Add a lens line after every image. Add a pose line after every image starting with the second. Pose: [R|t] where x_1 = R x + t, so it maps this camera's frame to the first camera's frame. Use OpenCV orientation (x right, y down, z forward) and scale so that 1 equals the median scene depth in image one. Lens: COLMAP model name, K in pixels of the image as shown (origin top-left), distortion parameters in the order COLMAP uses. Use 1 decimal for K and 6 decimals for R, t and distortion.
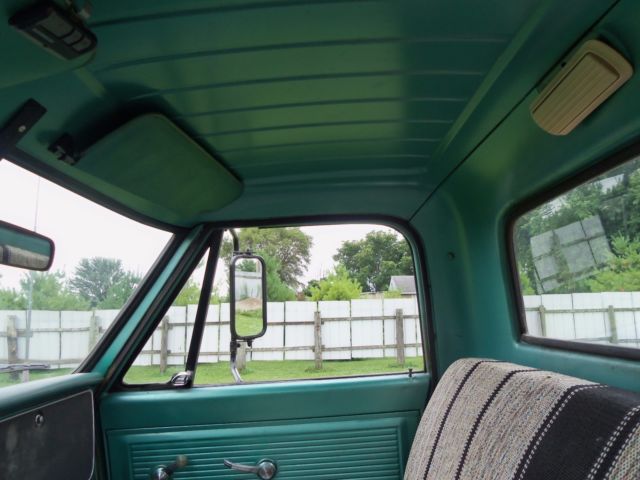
lens RADIAL K [[516.0, 0, 320.0], [0, 516.0, 240.0], [0, 0, 1]] dist [-0.044390, 0.006541]
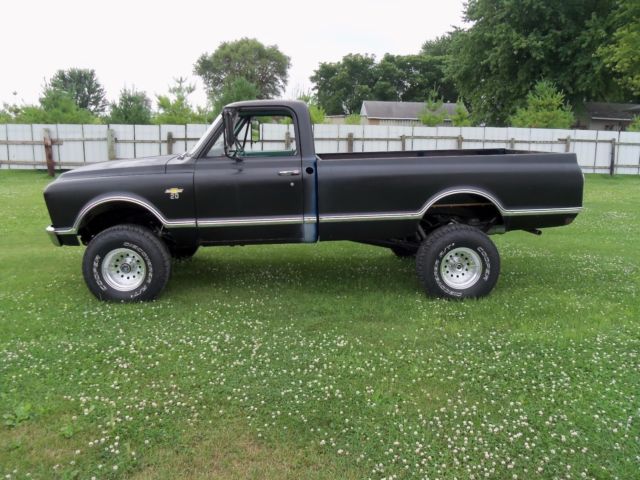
lens RADIAL K [[516.0, 0, 320.0], [0, 516.0, 240.0], [0, 0, 1]] dist [-0.044390, 0.006541]
pose [[0.998330, 0.030480, 0.049067, 0.015953], [-0.045279, 0.940374, 0.337114, -0.033853], [-0.035866, -0.338773, 0.940184, -0.225411]]
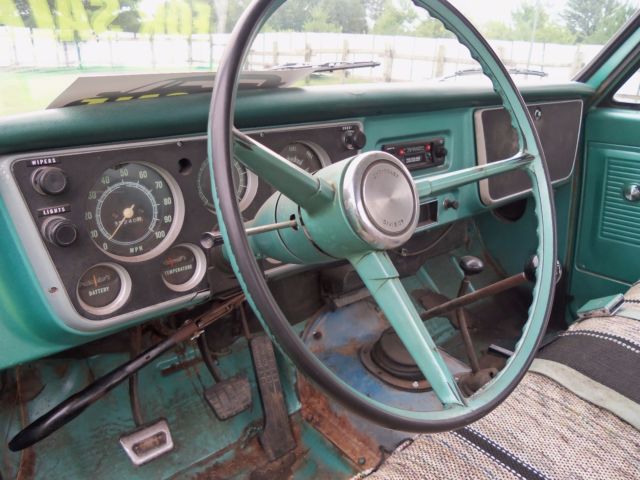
lens RADIAL K [[516.0, 0, 320.0], [0, 516.0, 240.0], [0, 0, 1]] dist [-0.044390, 0.006541]
pose [[0.654177, 0.310187, -0.689809, 0.002021], [0.059043, 0.888307, 0.455439, 0.003469], [0.754033, -0.338667, 0.562796, -0.011949]]
